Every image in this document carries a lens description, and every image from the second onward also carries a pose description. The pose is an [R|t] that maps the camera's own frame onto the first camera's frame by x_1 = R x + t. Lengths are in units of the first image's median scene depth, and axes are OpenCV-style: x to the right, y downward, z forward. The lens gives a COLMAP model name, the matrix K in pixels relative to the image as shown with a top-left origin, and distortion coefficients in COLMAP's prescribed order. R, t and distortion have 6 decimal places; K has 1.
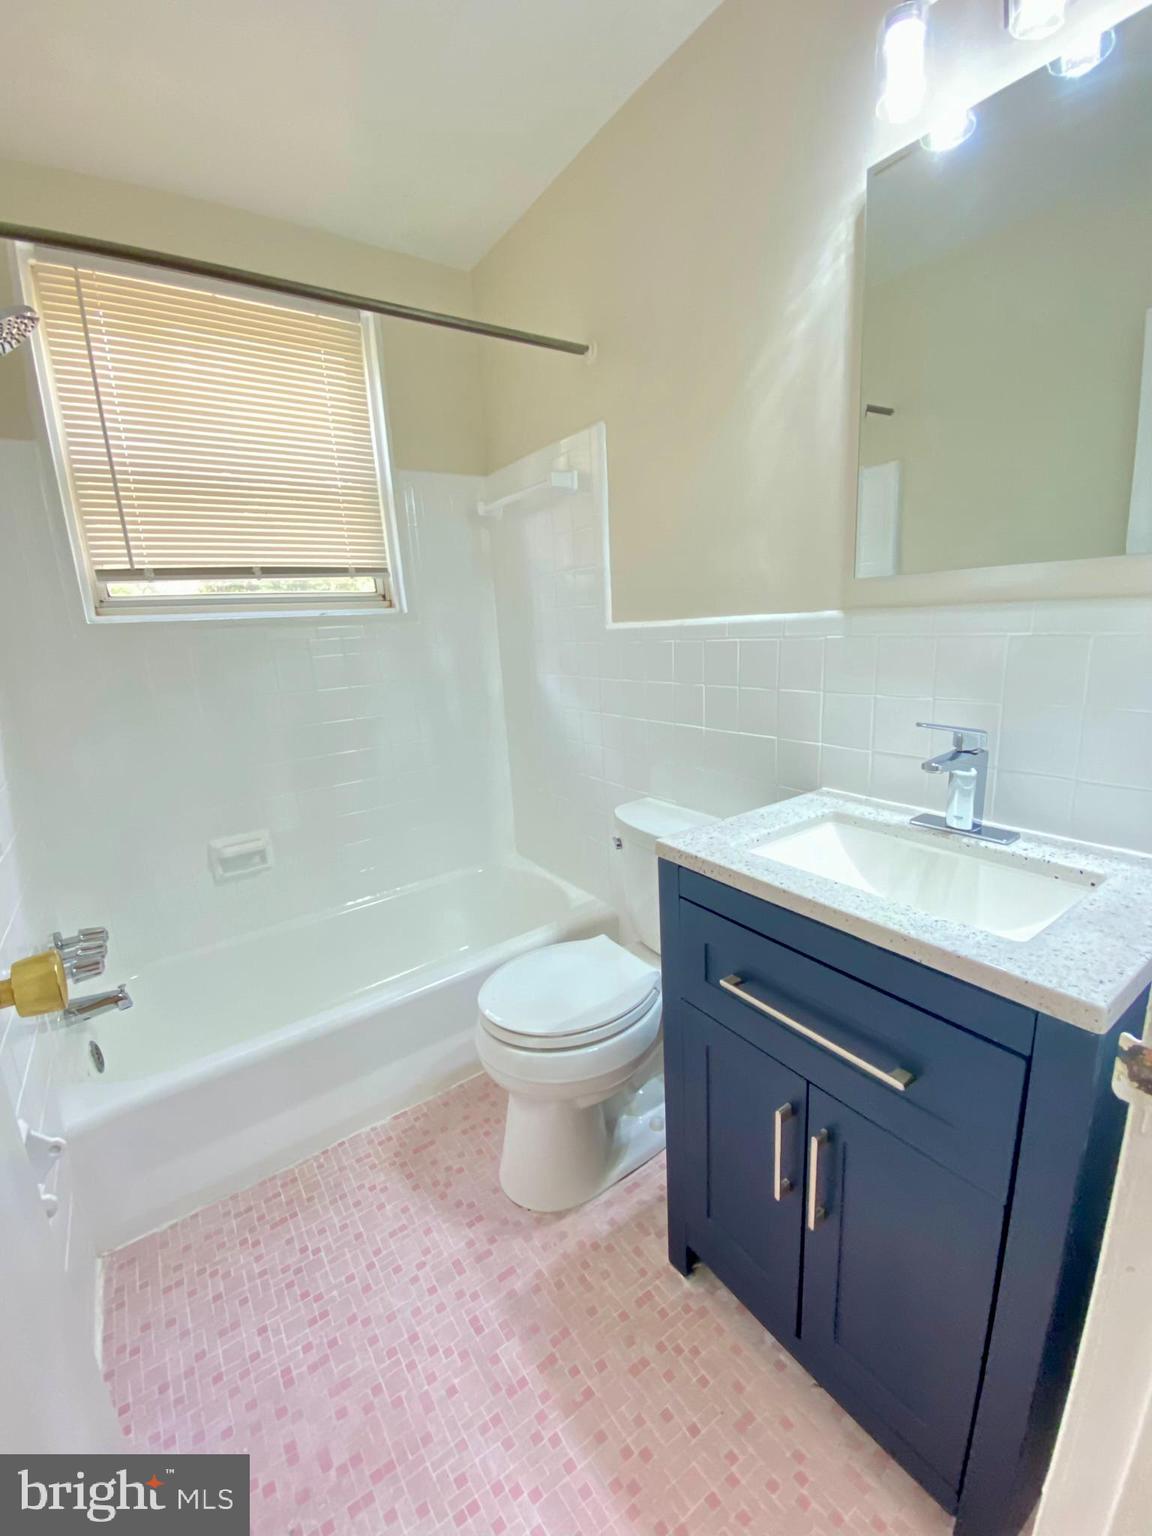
lens RADIAL K [[628.0, 0, 576.0], [0, 628.0, 768.0], [0, 0, 1]] dist [0.012241, -0.018016]
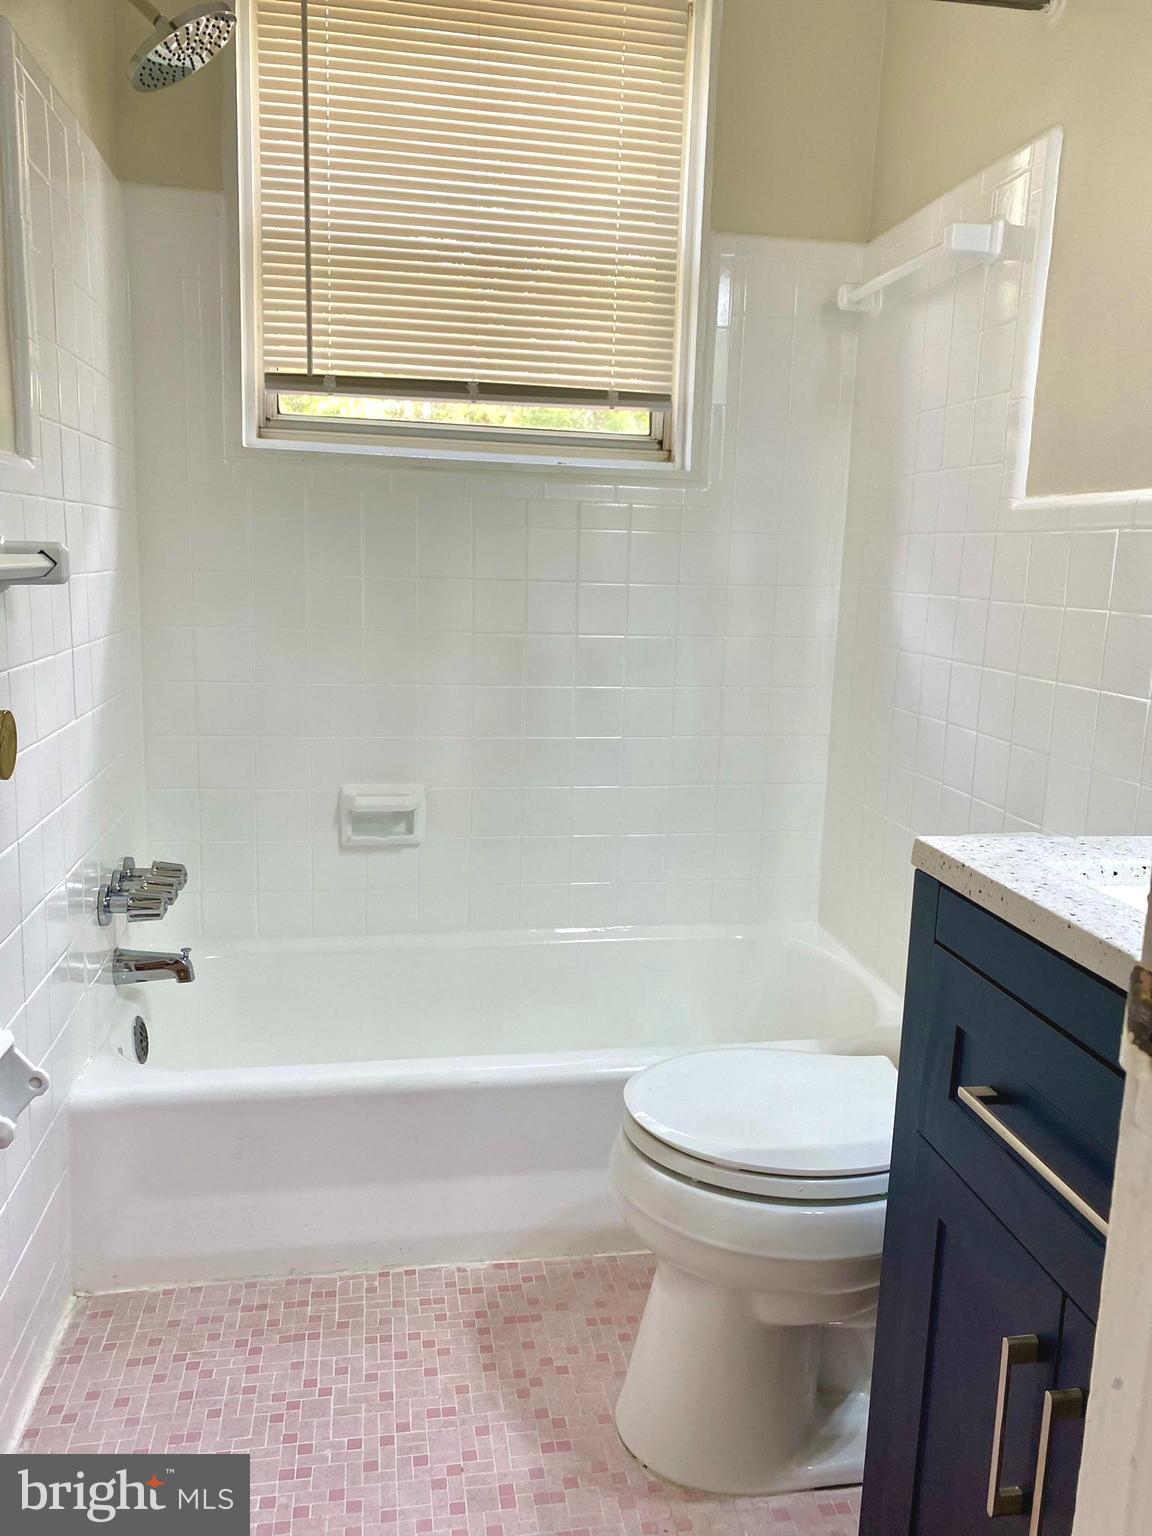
lens RADIAL K [[1171.2, 0, 576.0], [0, 1171.2, 768.0], [0, 0, 1]] dist [0.011507, -0.004931]
pose [[0.902437, 0.160909, -0.399645, 0.173284], [-0.176608, 0.984278, -0.002498, 0.073464], [0.392960, 0.072835, 0.916666, -0.056181]]
